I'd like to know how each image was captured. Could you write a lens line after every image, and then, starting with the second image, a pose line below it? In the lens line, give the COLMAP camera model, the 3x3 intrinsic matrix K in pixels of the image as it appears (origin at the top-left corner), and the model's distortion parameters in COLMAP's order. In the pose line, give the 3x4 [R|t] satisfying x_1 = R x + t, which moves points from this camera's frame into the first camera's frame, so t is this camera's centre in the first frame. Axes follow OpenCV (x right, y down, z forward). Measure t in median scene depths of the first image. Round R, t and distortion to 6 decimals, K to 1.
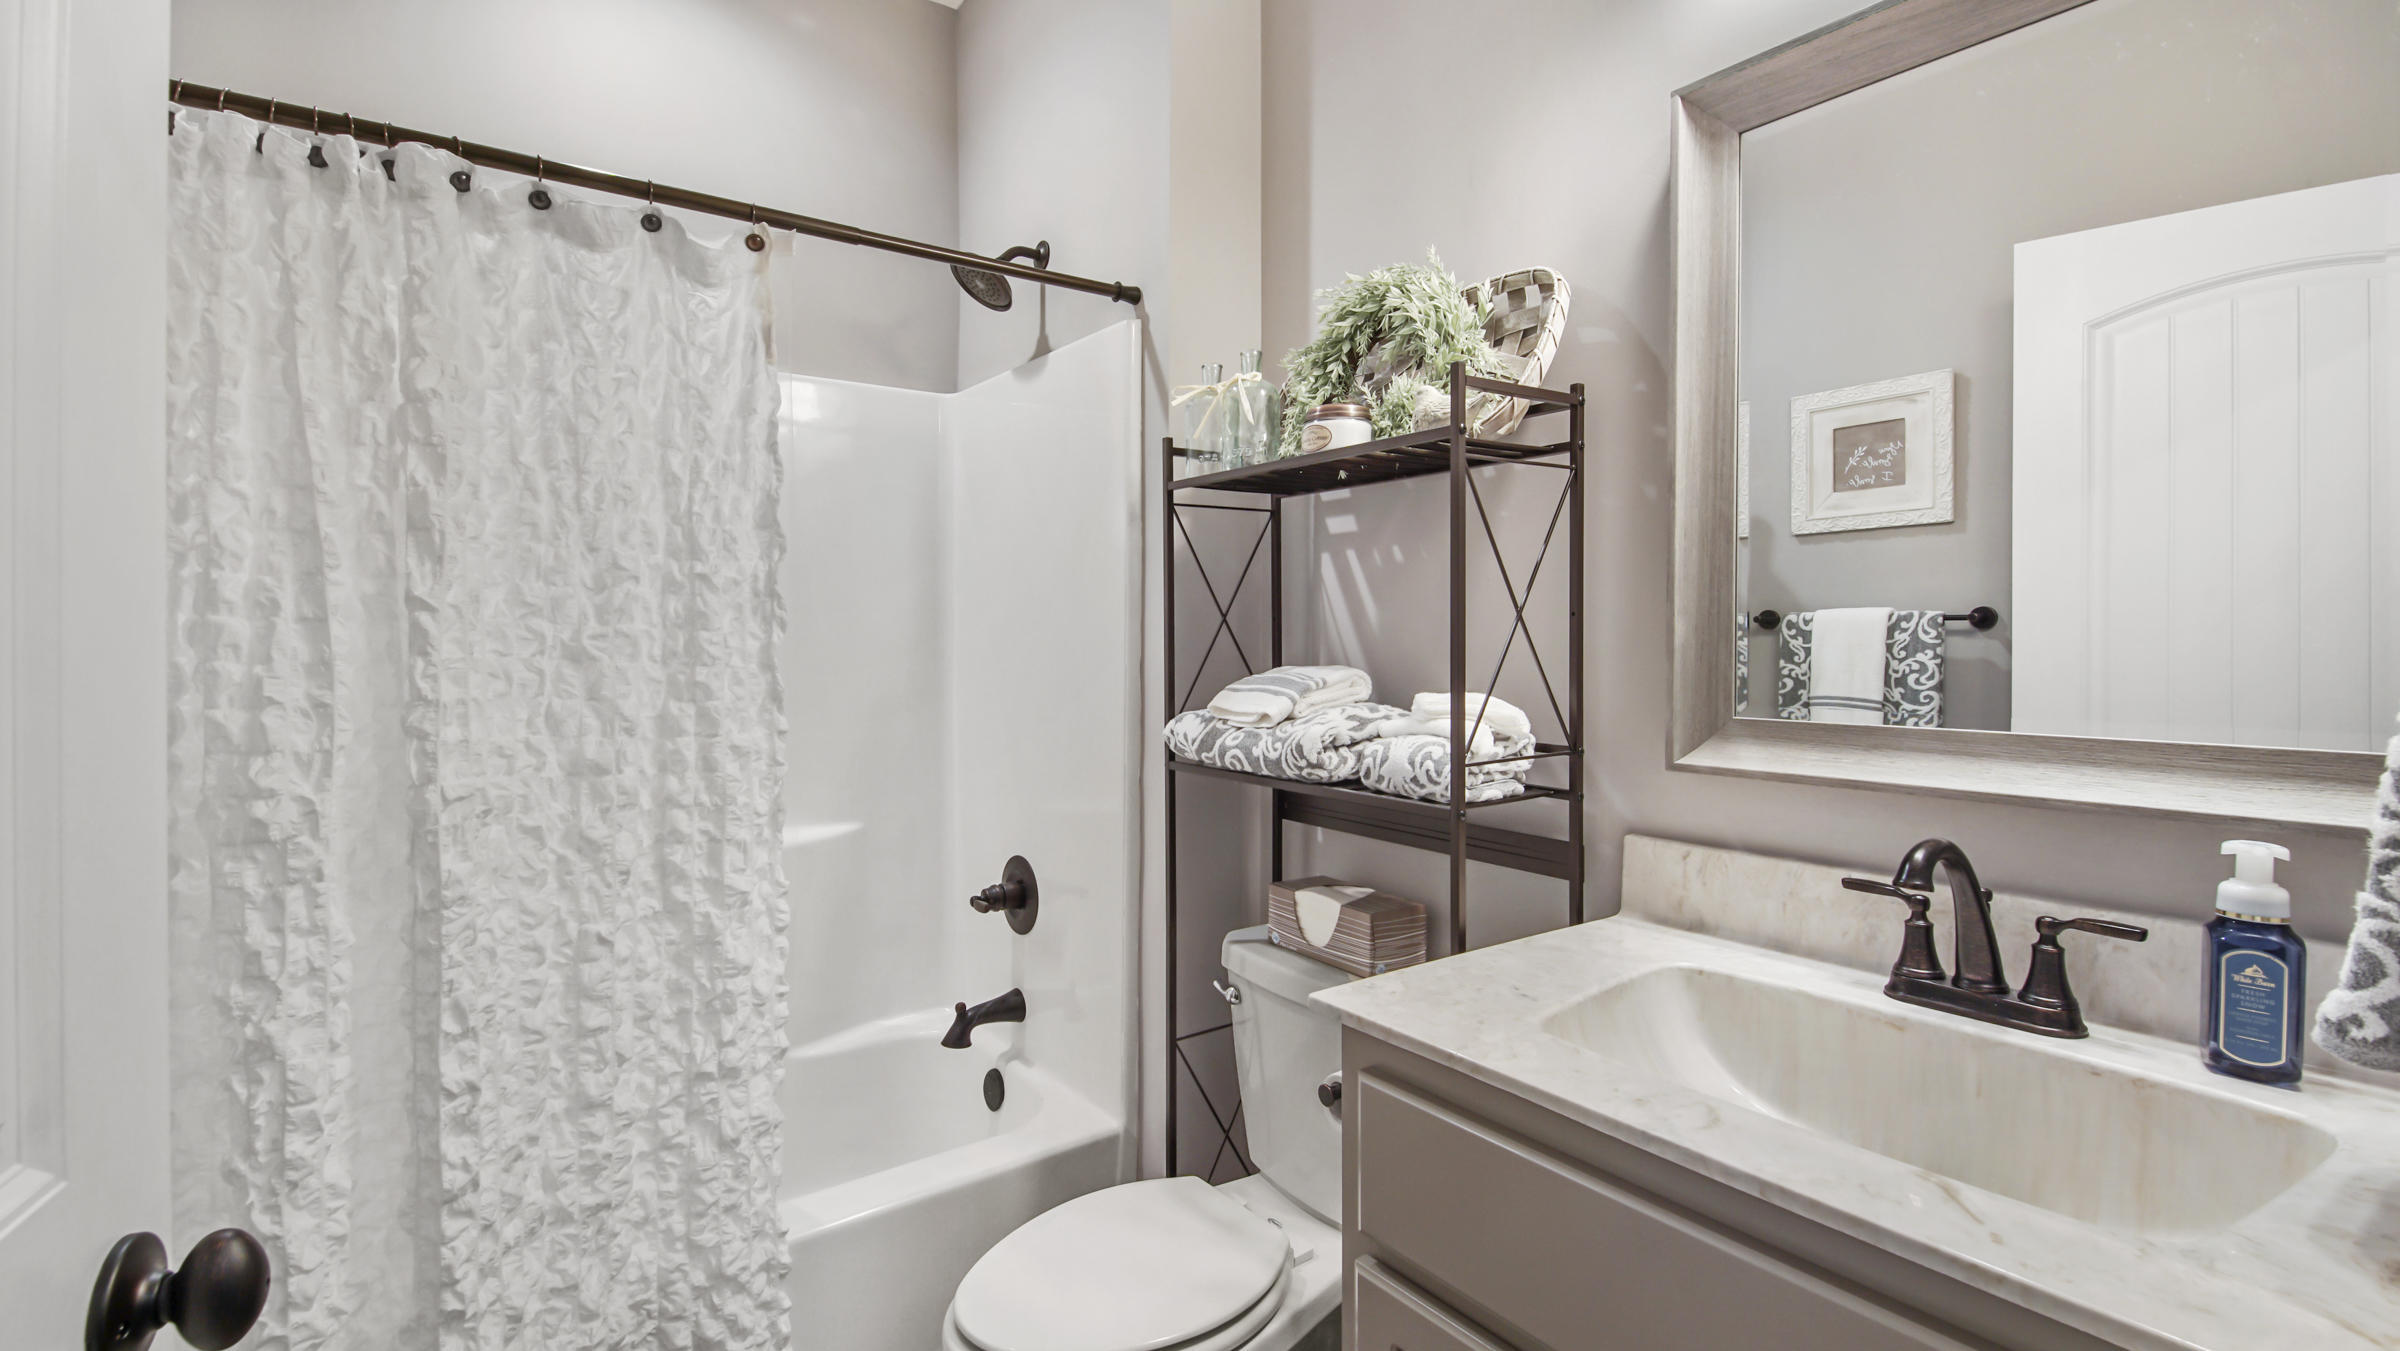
lens RADIAL K [[1099.3, 0, 1193.1], [0, 1099.3, 645.9], [0, 0, 1]] dist [0.040380, -0.029550]
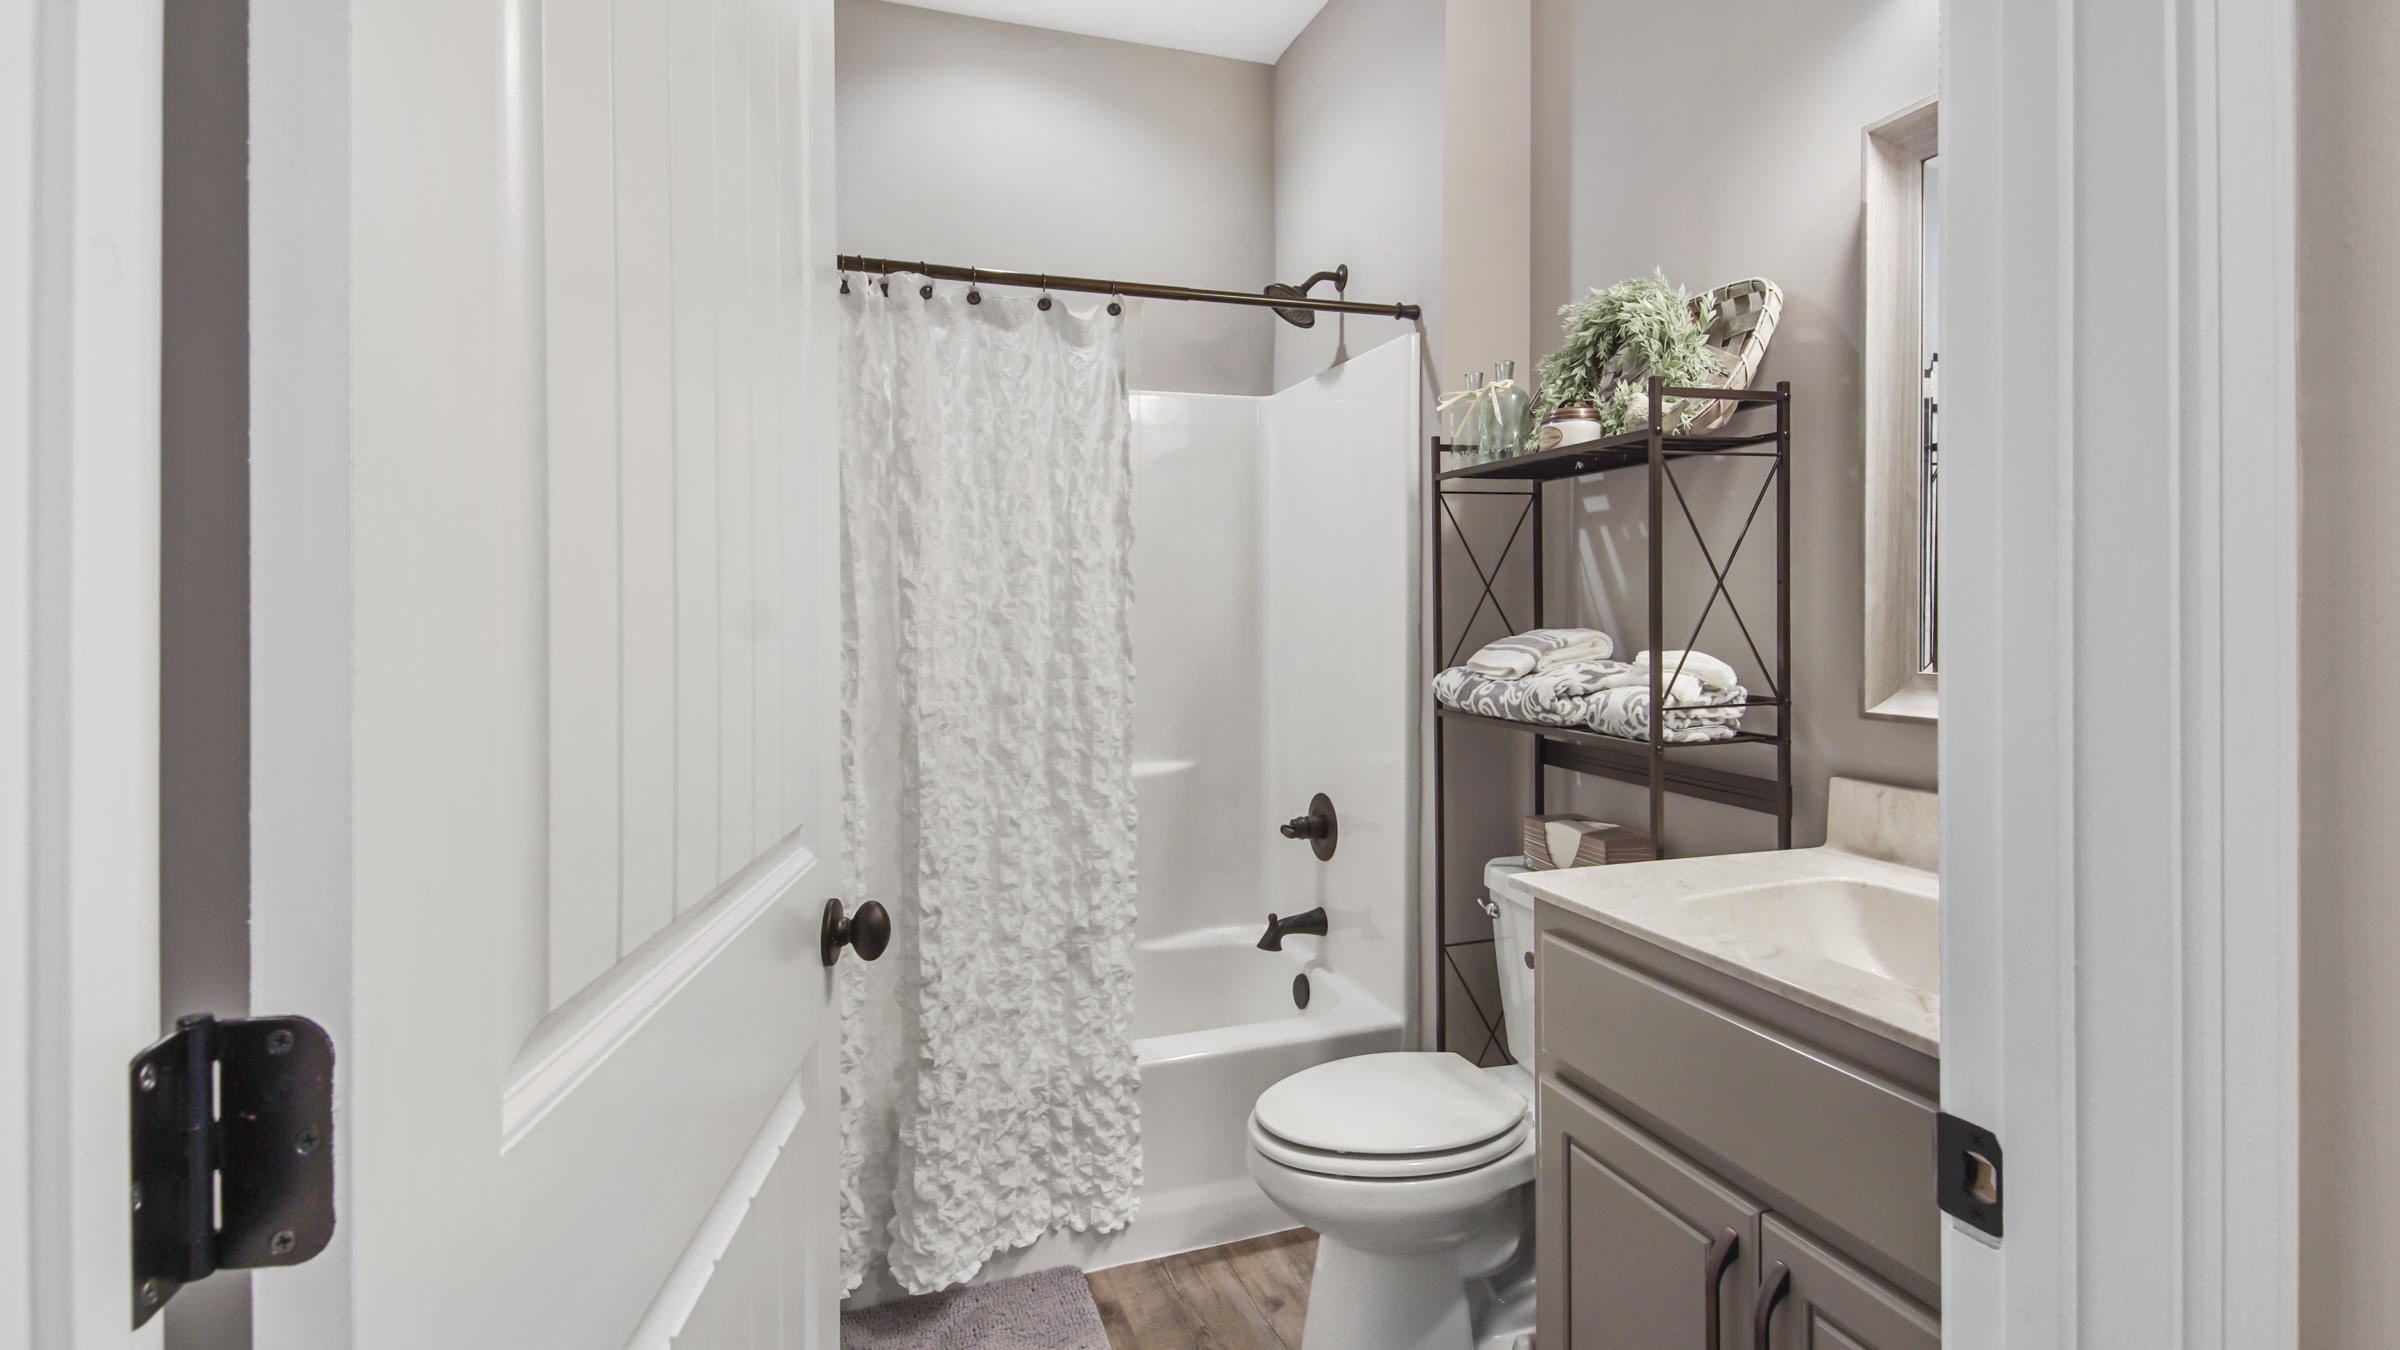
lens RADIAL K [[1082.9, 0, 1177.6], [0, 1082.9, 616.4], [0, 0, 1]] dist [0.003464, 0.000199]
pose [[0.951588, -0.000061, -0.307376, 0.084176], [0.000472, 0.999999, 0.001263, 0.004000], [0.307376, -0.001347, 0.951587, -0.233011]]
